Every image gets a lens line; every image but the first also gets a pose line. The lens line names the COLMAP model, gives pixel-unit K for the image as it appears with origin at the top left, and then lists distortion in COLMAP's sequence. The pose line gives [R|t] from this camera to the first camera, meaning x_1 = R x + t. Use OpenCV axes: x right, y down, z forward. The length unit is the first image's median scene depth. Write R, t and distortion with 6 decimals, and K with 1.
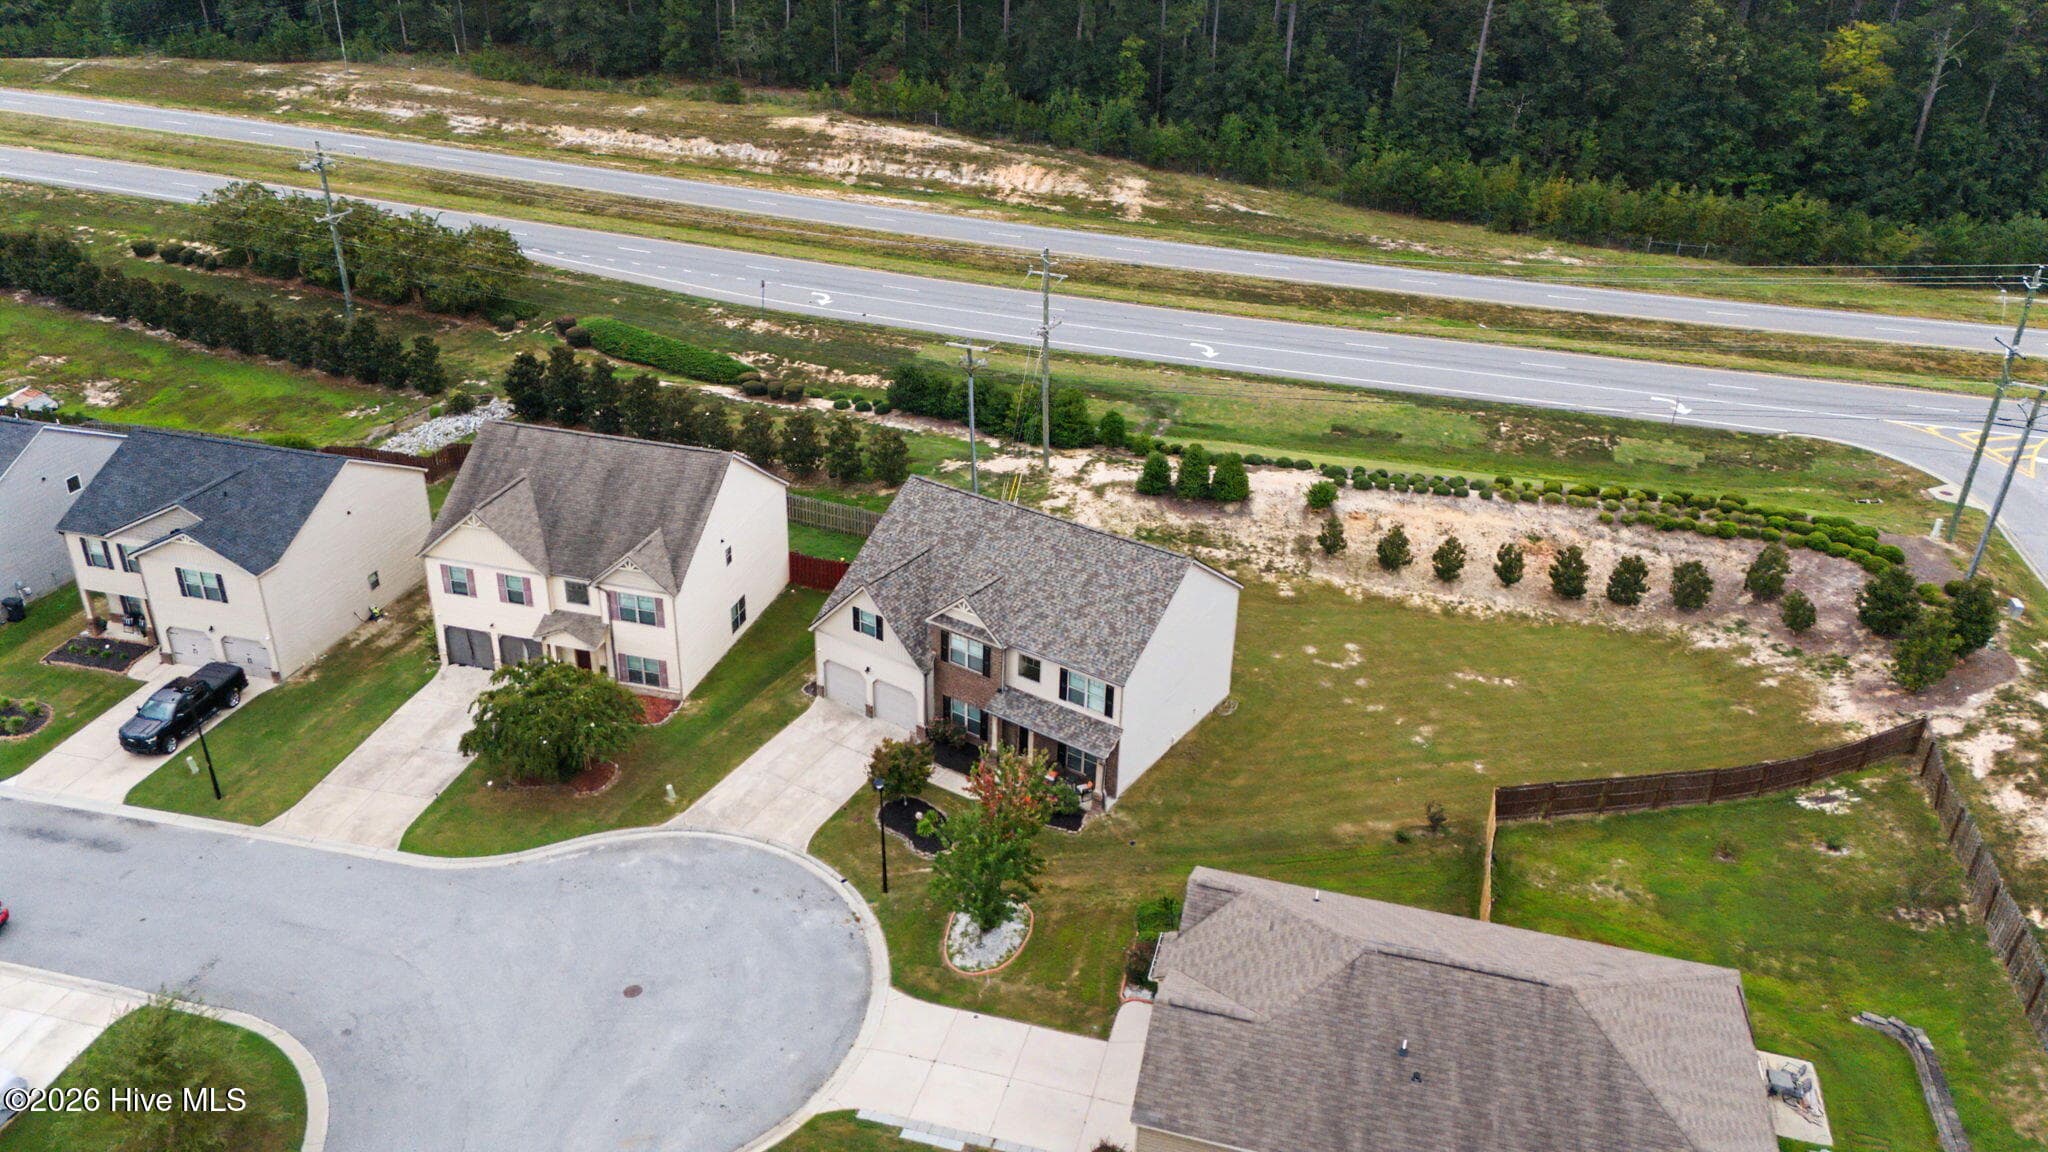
lens RADIAL K [[1500.7, 0, 1017.4], [0, 1500.7, 565.1], [0, 0, 1]] dist [0.085892, -0.089892]
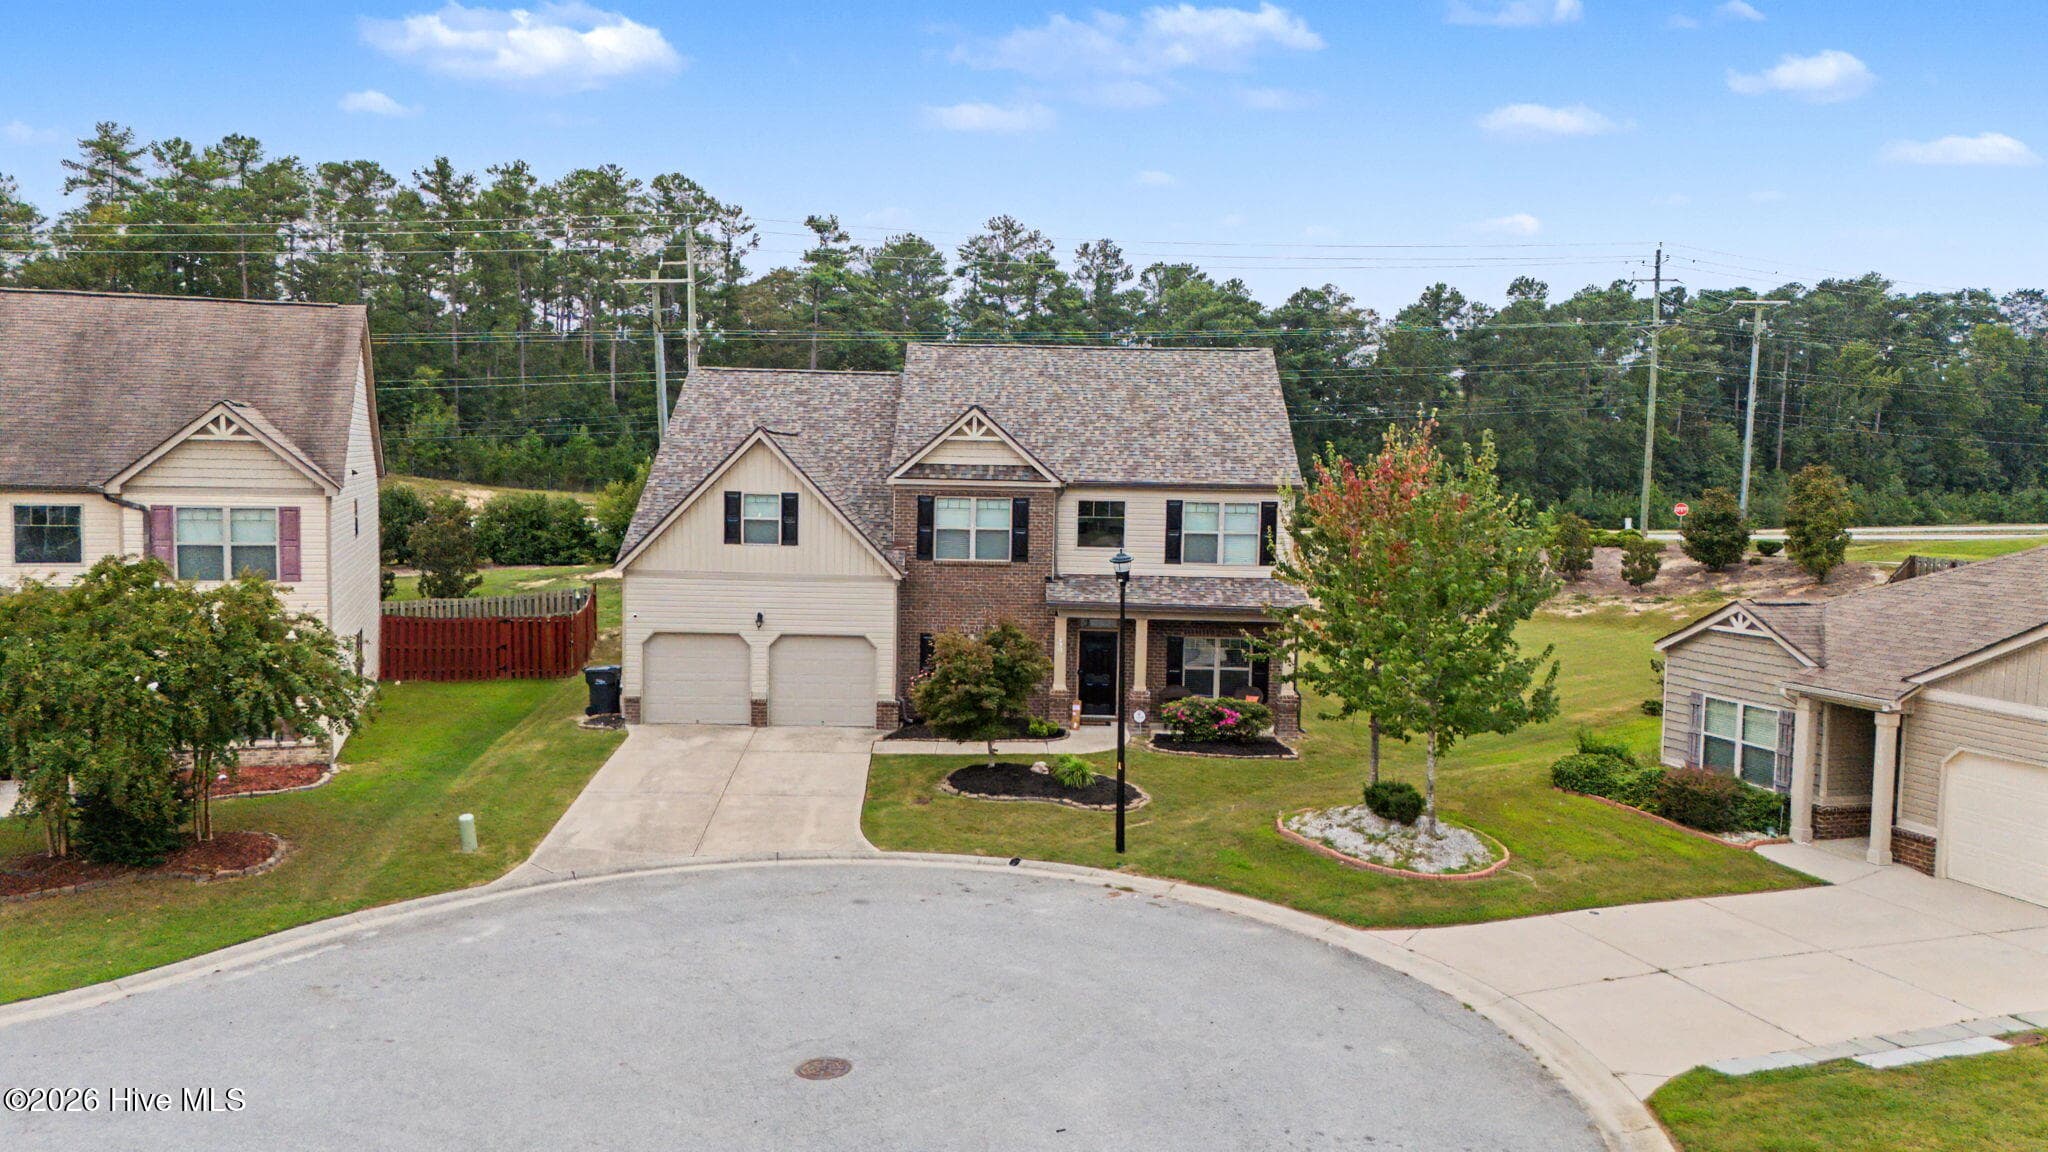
lens RADIAL K [[1500.7, 0, 1017.4], [0, 1500.7, 565.1], [0, 0, 1]] dist [0.085892, -0.089892]
pose [[0.832037, -0.046620, 0.552758, -0.284337], [0.250736, 0.920466, -0.299788, 0.210350], [-0.494819, 0.388031, 0.777551, 0.501346]]
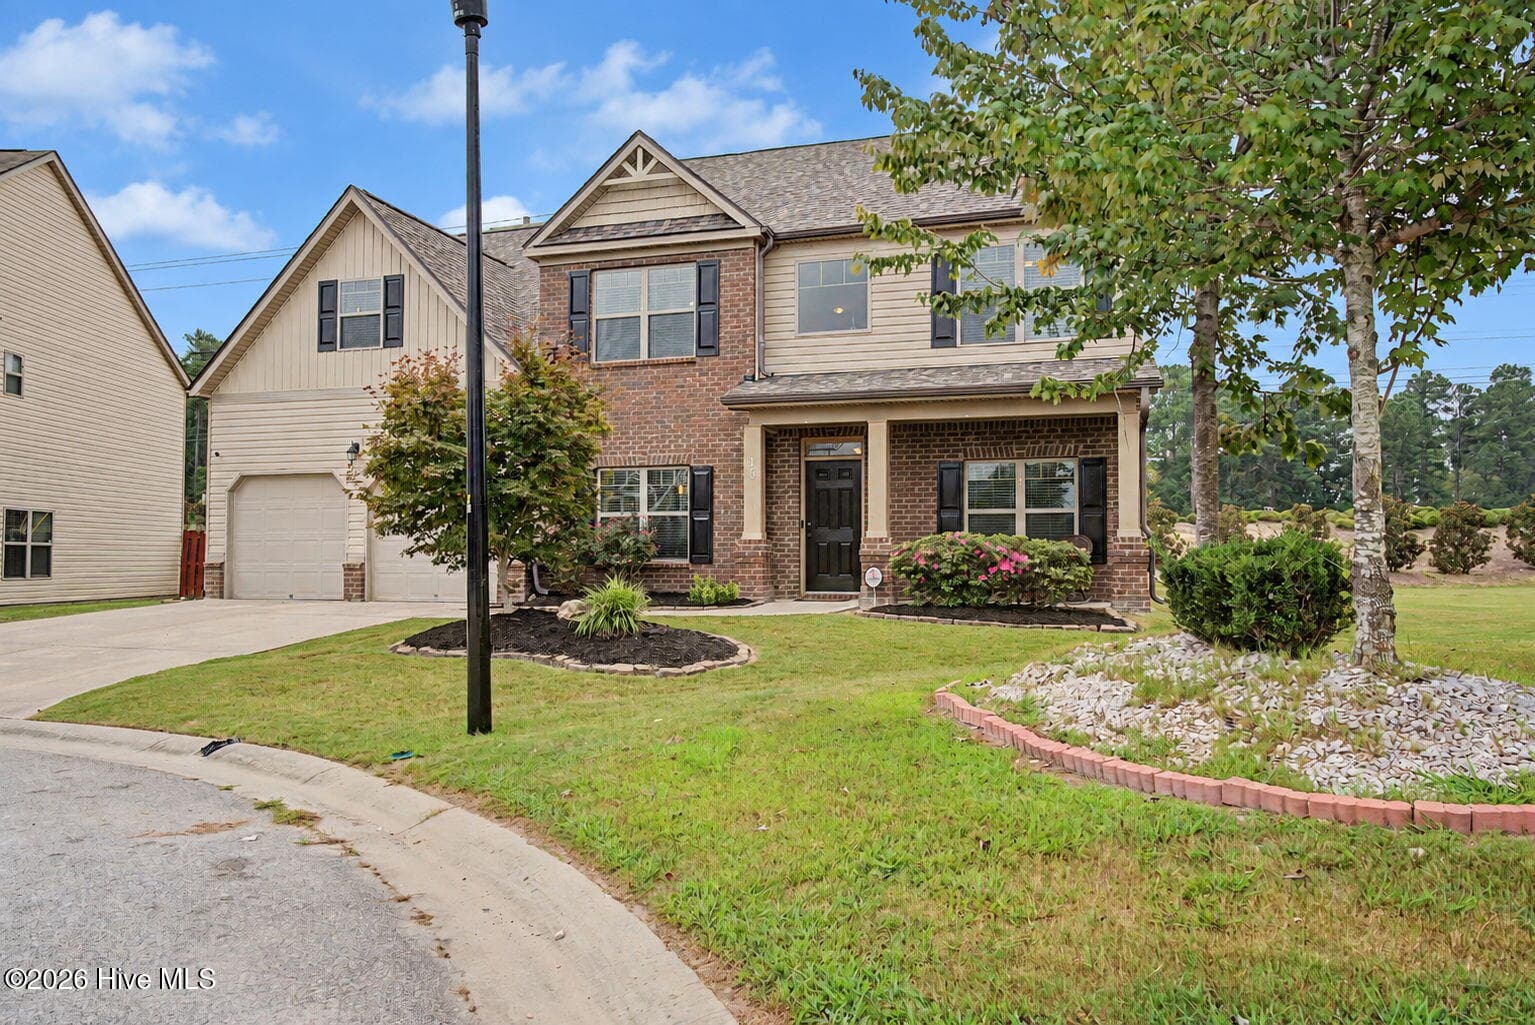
lens RADIAL K [[1067.6, 0, 772.3], [0, 1067.6, 520.2], [0, 0, 1]] dist [-0.009729, -0.002336]
pose [[0.955090, -0.009551, 0.296163, -0.072607], [0.151891, 0.873964, -0.461645, 0.203336], [-0.254426, 0.485897, 0.836165, 0.697499]]
